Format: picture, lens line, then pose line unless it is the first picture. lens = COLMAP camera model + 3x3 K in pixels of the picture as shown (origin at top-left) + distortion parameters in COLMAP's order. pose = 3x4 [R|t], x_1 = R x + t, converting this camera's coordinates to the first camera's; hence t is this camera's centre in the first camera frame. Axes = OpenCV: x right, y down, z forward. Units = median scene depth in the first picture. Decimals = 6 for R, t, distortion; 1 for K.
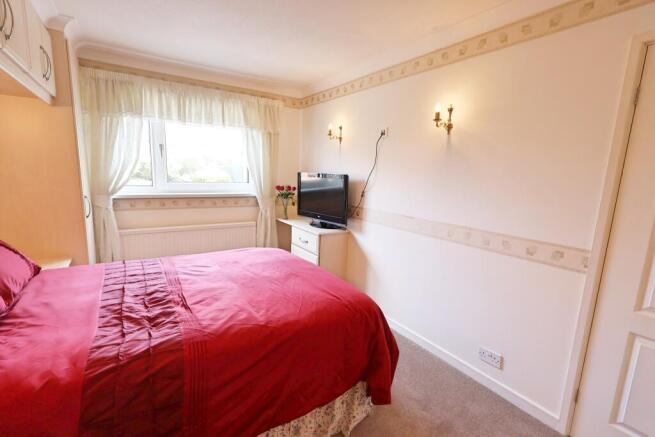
lens RADIAL K [[301.7, 0, 324.6], [0, 301.7, 220.1], [0, 0, 1]] dist [-0.000244, 0.000157]
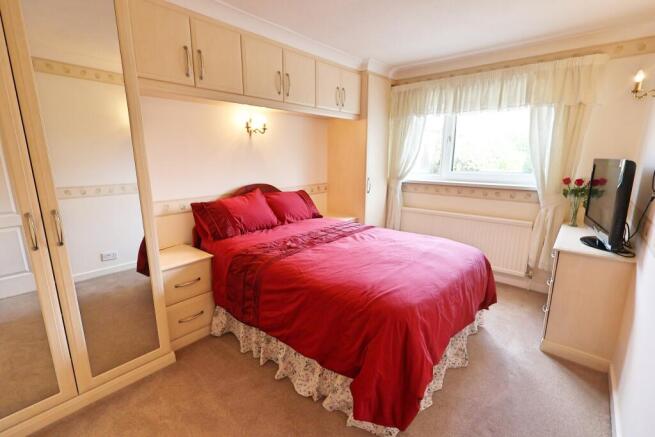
lens RADIAL K [[301.7, 0, 324.6], [0, 301.7, 220.1], [0, 0, 1]] dist [-0.000244, 0.000157]
pose [[0.285301, 0.165442, -0.944051, 0.452739], [-0.144380, 0.981168, 0.128313, -0.028580], [0.947501, 0.099694, 0.303814, 0.285602]]
